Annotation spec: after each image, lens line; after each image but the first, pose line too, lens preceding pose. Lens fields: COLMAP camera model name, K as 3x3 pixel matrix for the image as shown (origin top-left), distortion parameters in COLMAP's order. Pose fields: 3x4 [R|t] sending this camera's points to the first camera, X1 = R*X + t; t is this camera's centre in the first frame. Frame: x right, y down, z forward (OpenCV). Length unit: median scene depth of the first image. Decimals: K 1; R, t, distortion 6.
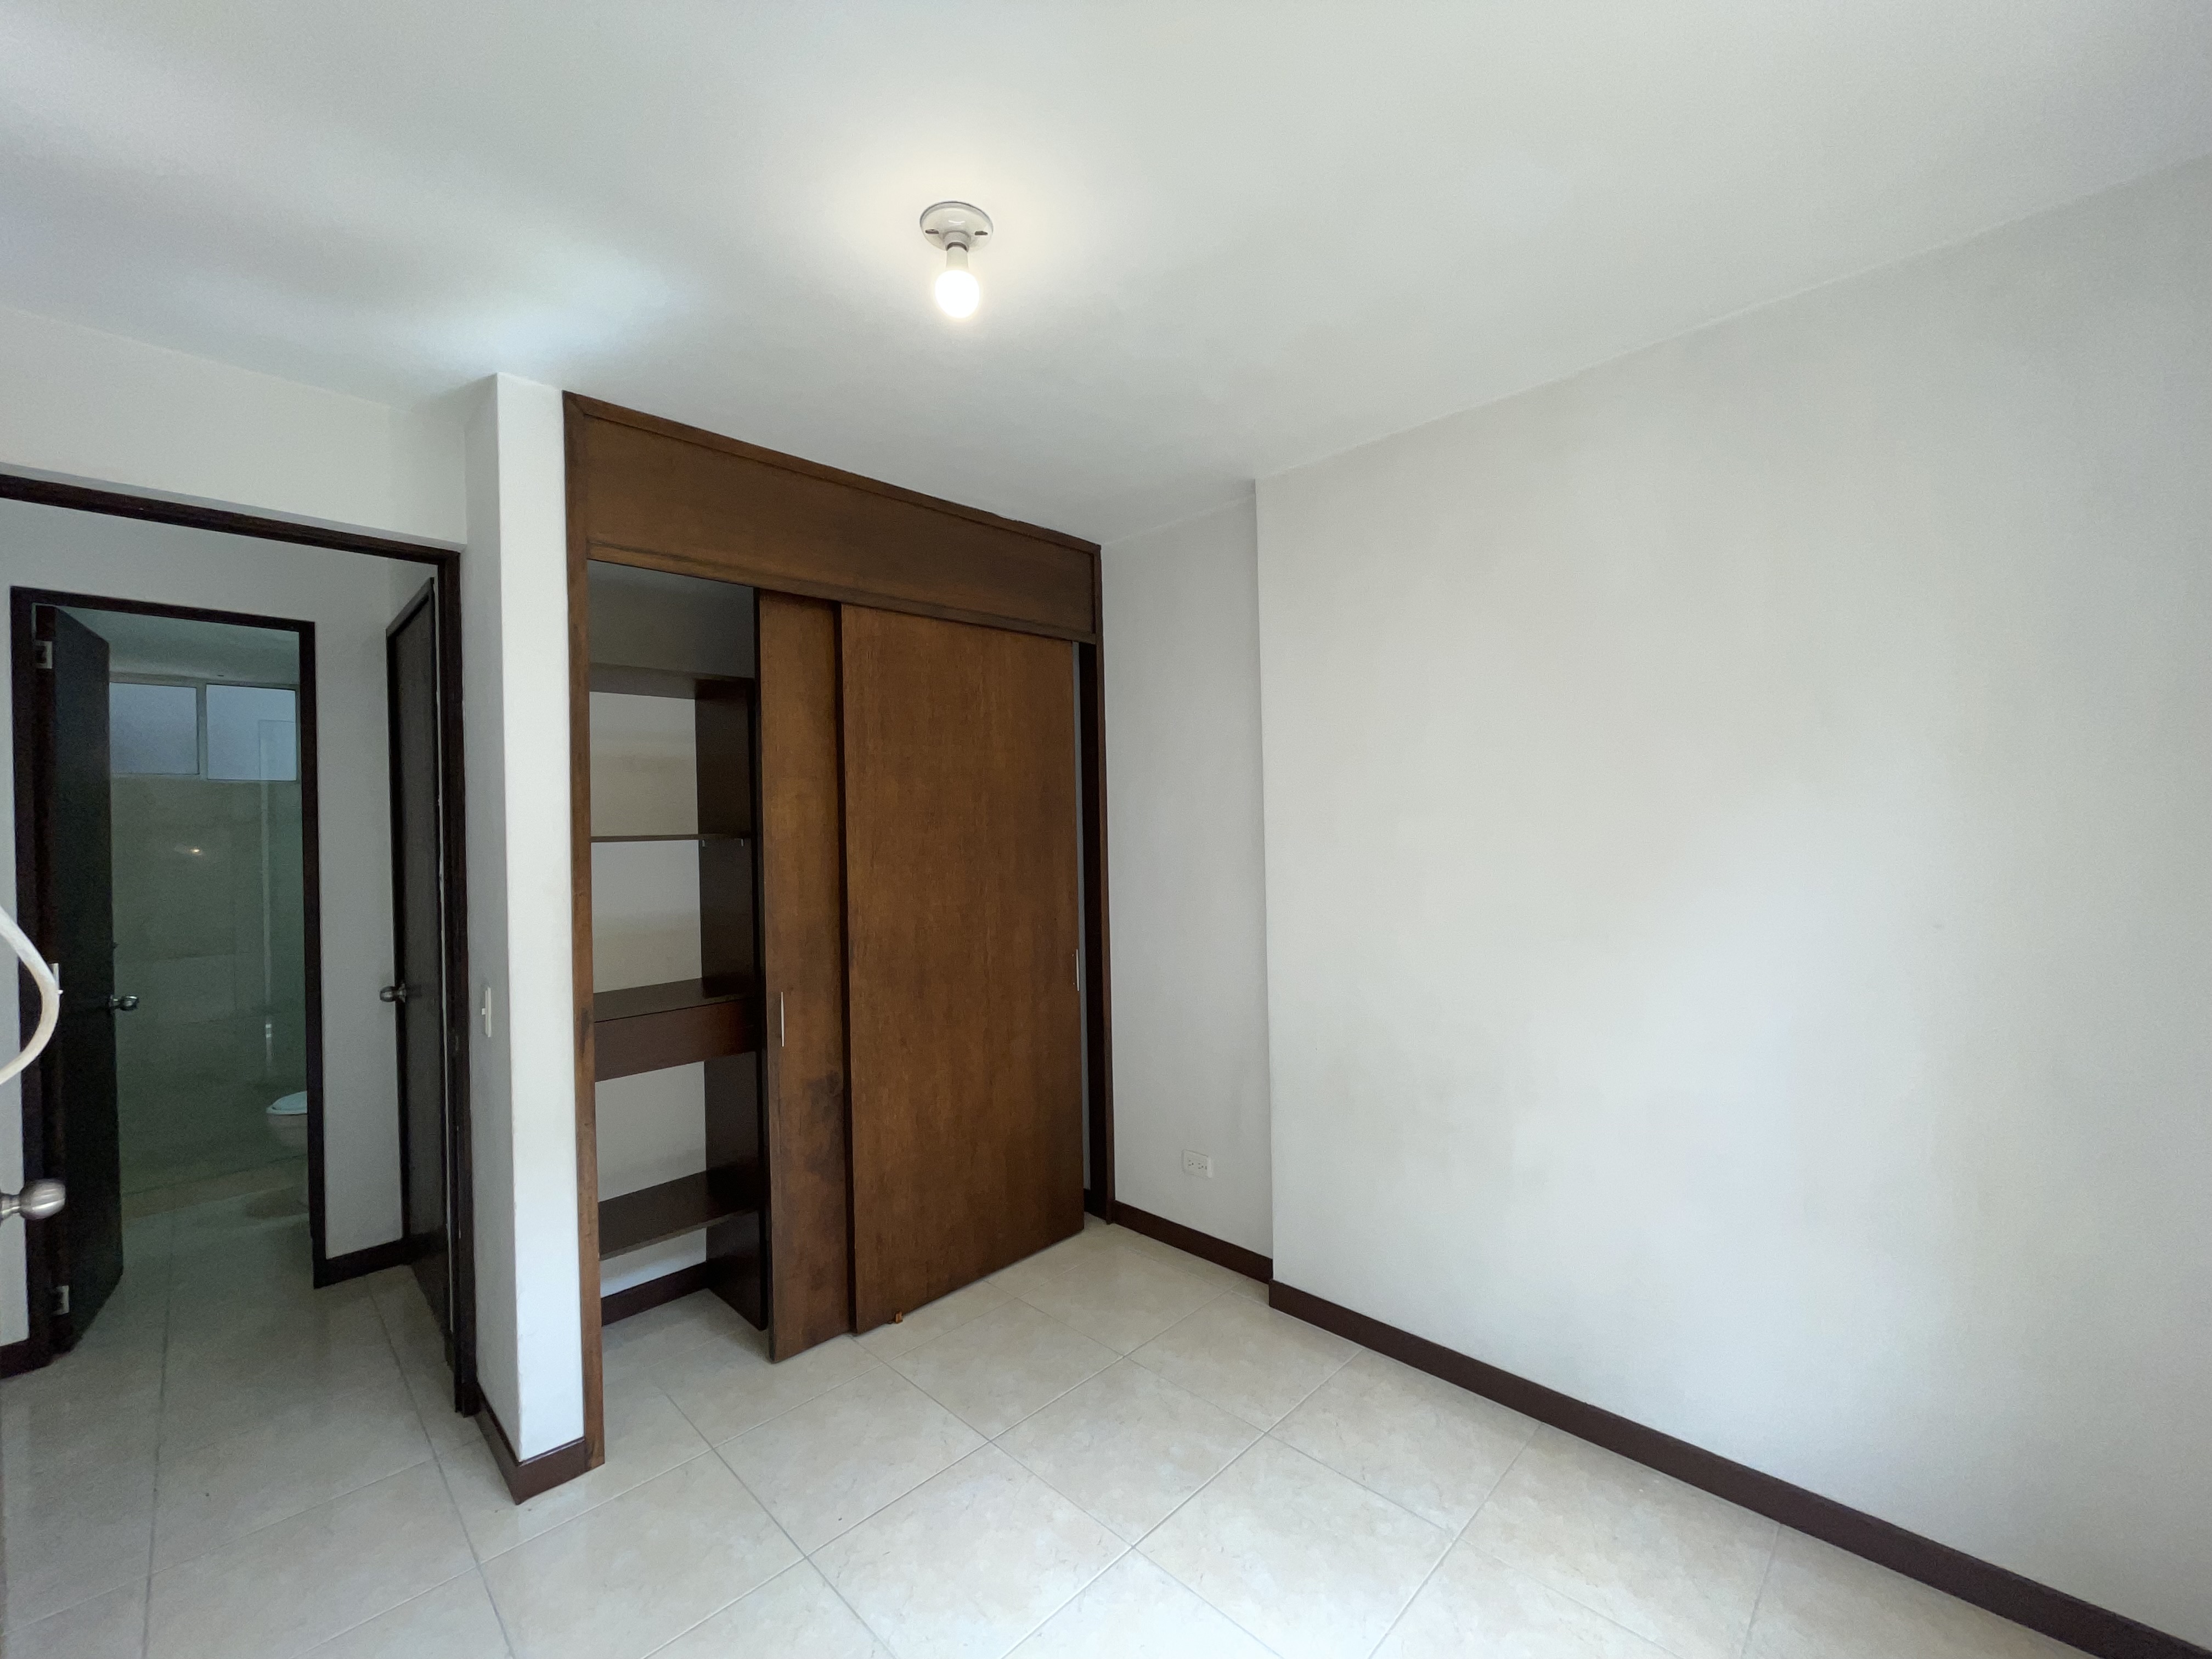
lens RADIAL K [[898.1, 0, 1127.9], [0, 898.1, 833.4], [0, 0, 1]] dist [-0.002575, -0.000322]
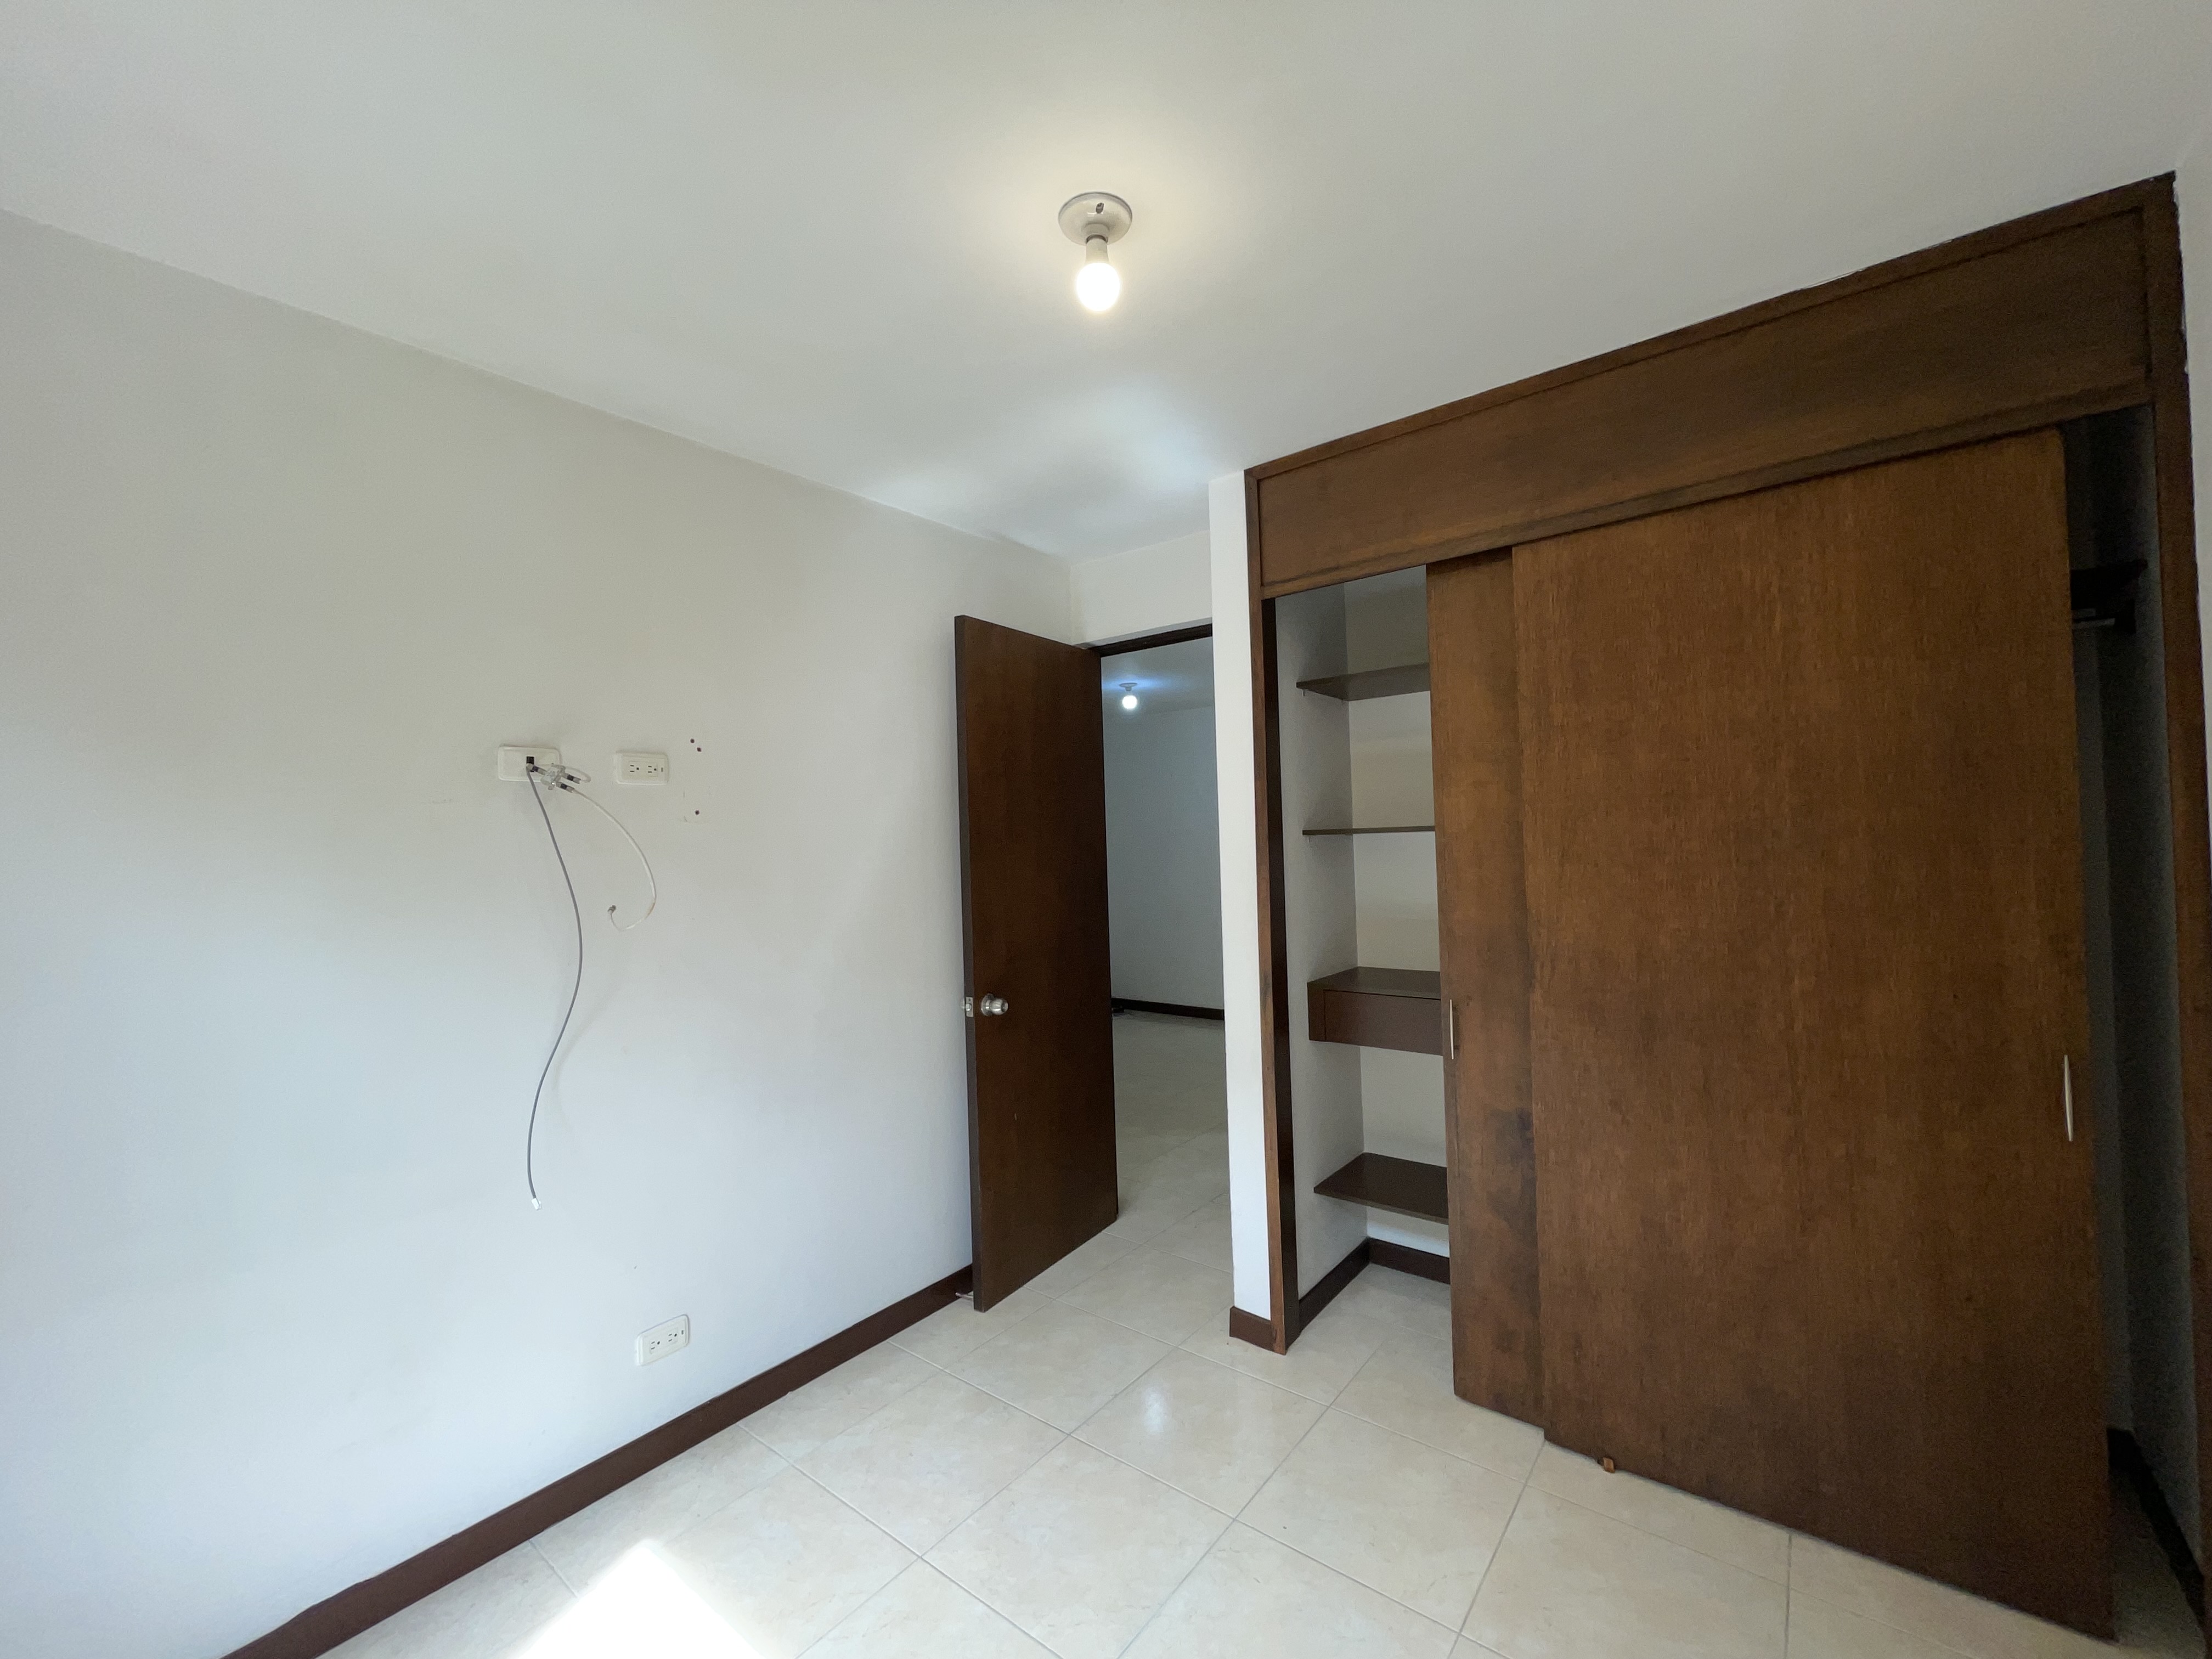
lens RADIAL K [[898.1, 0, 1101.0], [0, 898.1, 836.9], [0, 0, 1]] dist [-0.002575, -0.000322]
pose [[0.092562, 0.015971, -0.995579, 0.450974], [0.019760, 0.999645, 0.017874, -0.011206], [0.995511, -0.021327, 0.092214, 0.518381]]
